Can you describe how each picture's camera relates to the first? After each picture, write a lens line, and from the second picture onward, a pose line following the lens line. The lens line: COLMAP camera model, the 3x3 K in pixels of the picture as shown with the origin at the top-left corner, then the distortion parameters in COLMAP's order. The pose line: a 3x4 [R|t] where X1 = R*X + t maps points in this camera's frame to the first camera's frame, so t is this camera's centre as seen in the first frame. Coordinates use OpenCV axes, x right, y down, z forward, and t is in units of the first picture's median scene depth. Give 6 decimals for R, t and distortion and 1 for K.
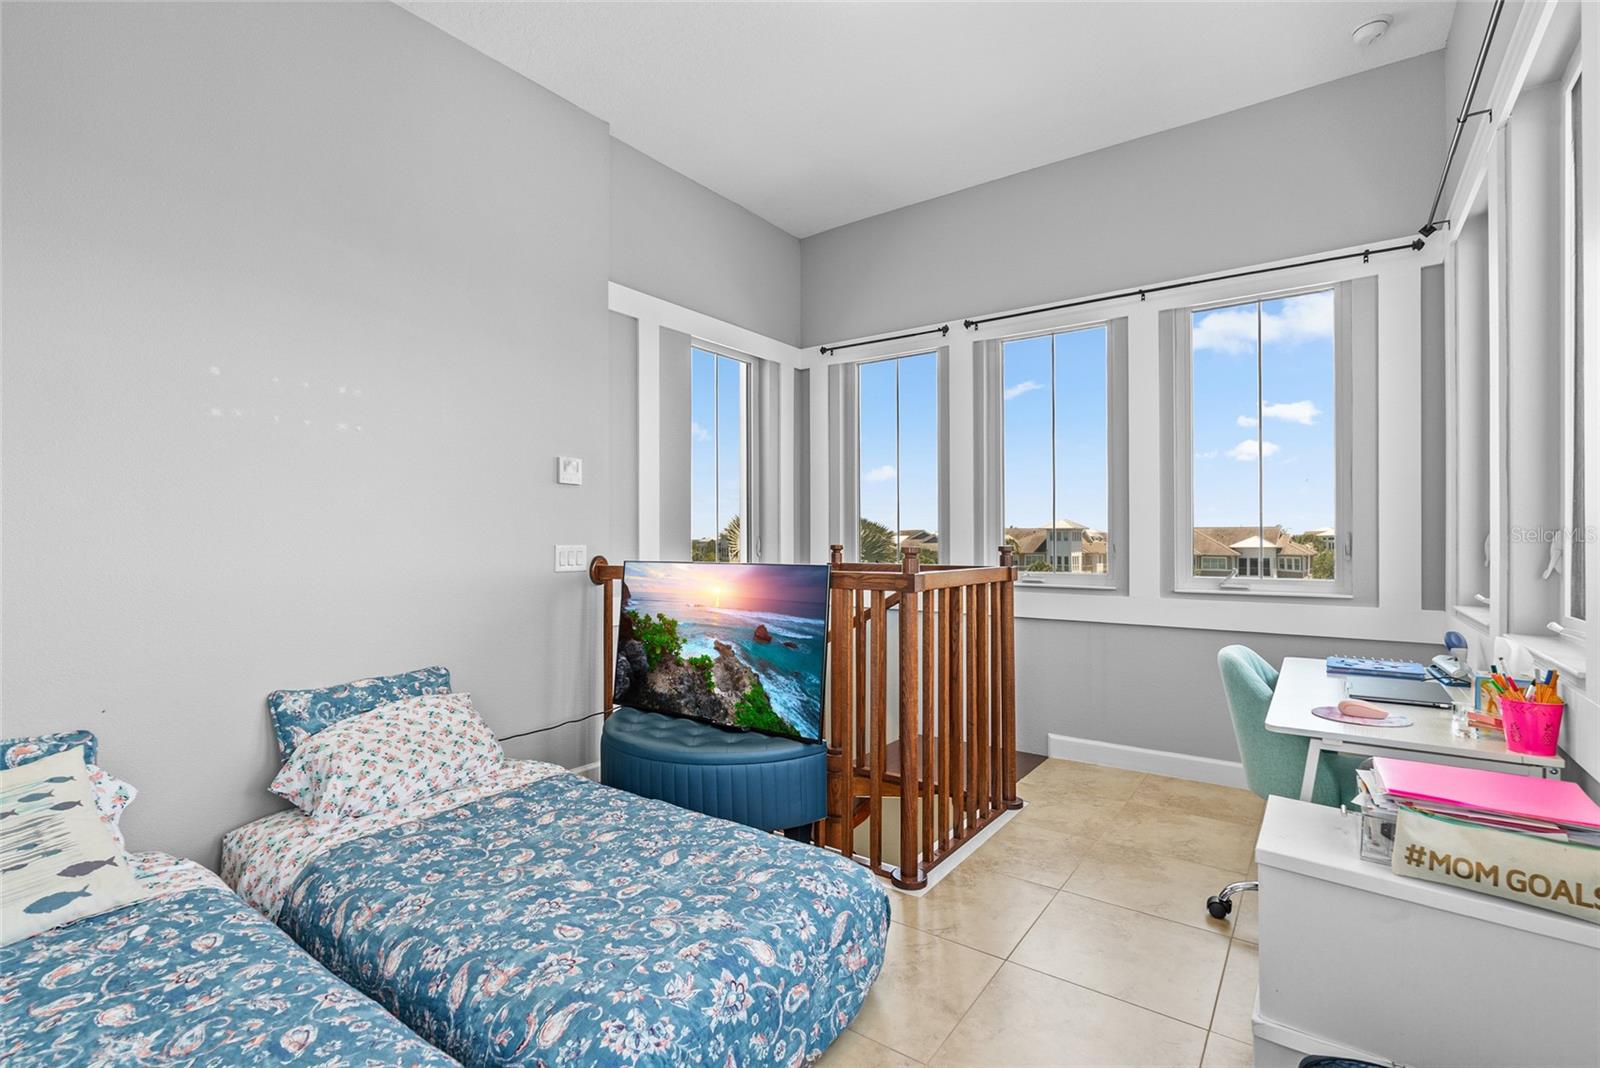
lens RADIAL K [[725.7, 0, 805.2], [0, 725.7, 543.6], [0, 0, 1]] dist [-0.007251, 0.002996]
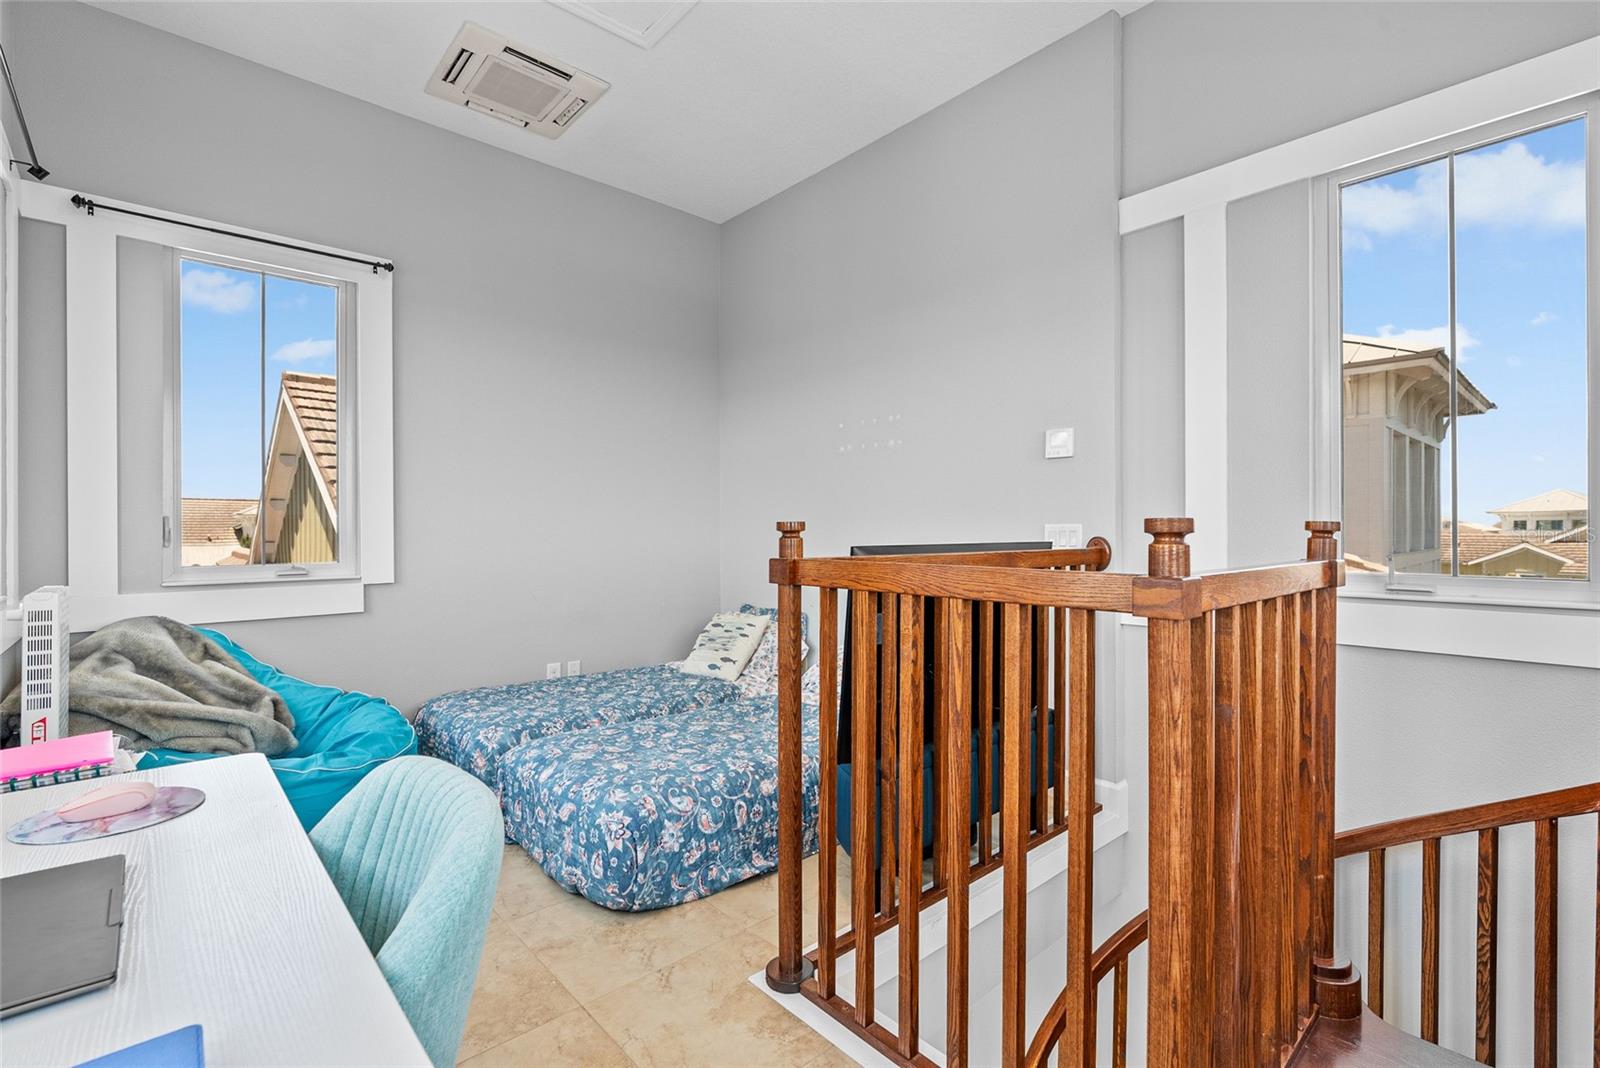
lens RADIAL K [[725.7, 0, 805.3], [0, 725.7, 528.1], [0, 0, 1]] dist [-0.007251, 0.002996]
pose [[-0.214746, 0.001129, -0.976669, 1.142687], [0.003628, 0.999993, 0.000358, 0.011173], [0.976663, -0.003467, -0.214748, 1.562153]]
